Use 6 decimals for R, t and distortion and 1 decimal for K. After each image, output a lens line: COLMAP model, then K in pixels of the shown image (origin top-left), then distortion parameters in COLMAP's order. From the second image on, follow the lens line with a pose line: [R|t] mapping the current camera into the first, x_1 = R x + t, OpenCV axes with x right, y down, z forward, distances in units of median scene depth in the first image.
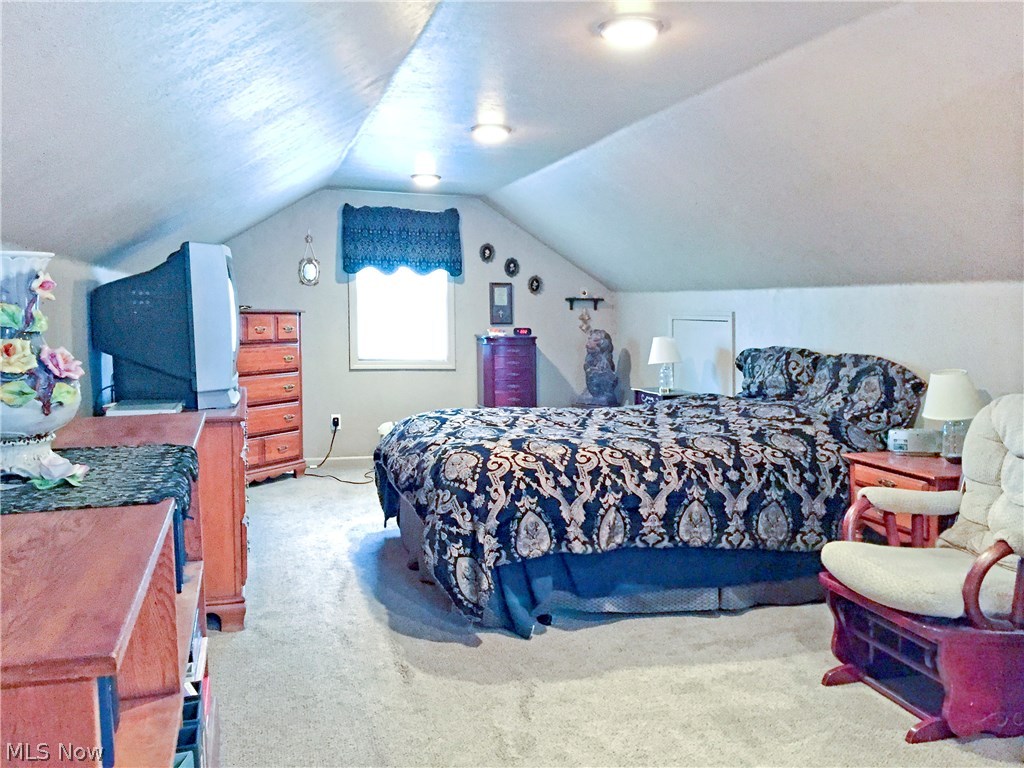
lens RADIAL K [[863.8, 0, 512.2], [0, 863.8, 344.2], [0, 0, 1]] dist [0.060090, -0.063188]
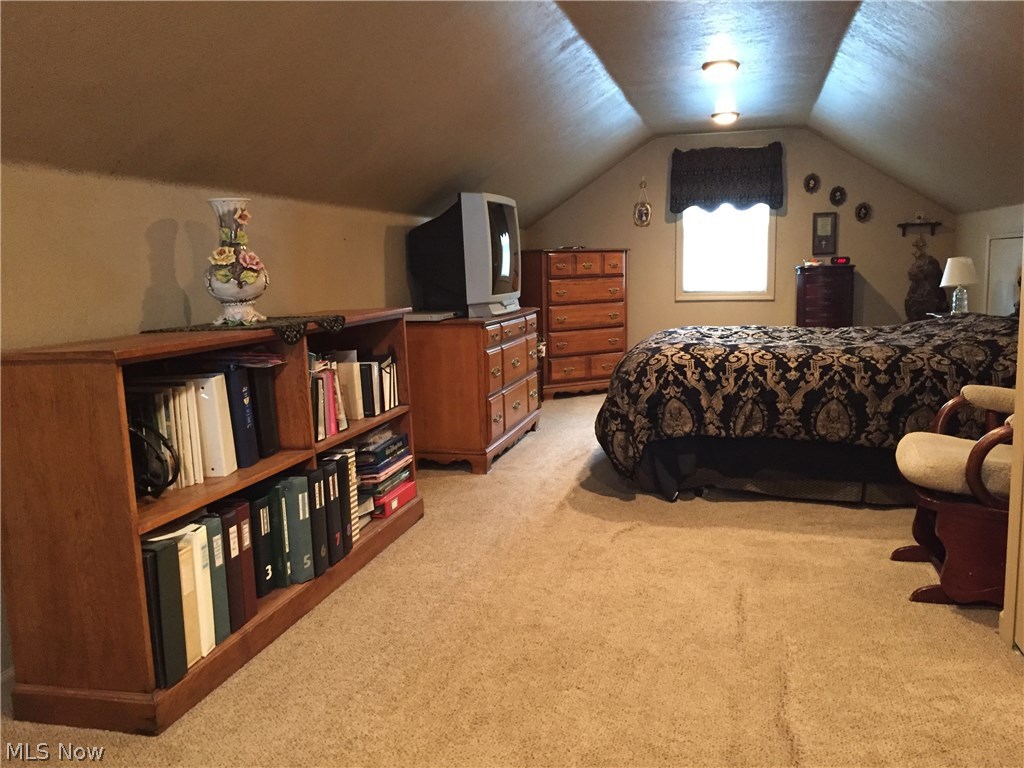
lens RADIAL K [[863.5, 0, 512.0], [0, 863.5, 384.0], [0, 0, 1]] dist [0.070608, -0.077920]
pose [[0.850531, 0.041102, -0.524316, 0.439877], [0.010492, 0.995417, 0.095052, 0.054371], [0.525820, -0.086346, 0.846202, -0.127048]]
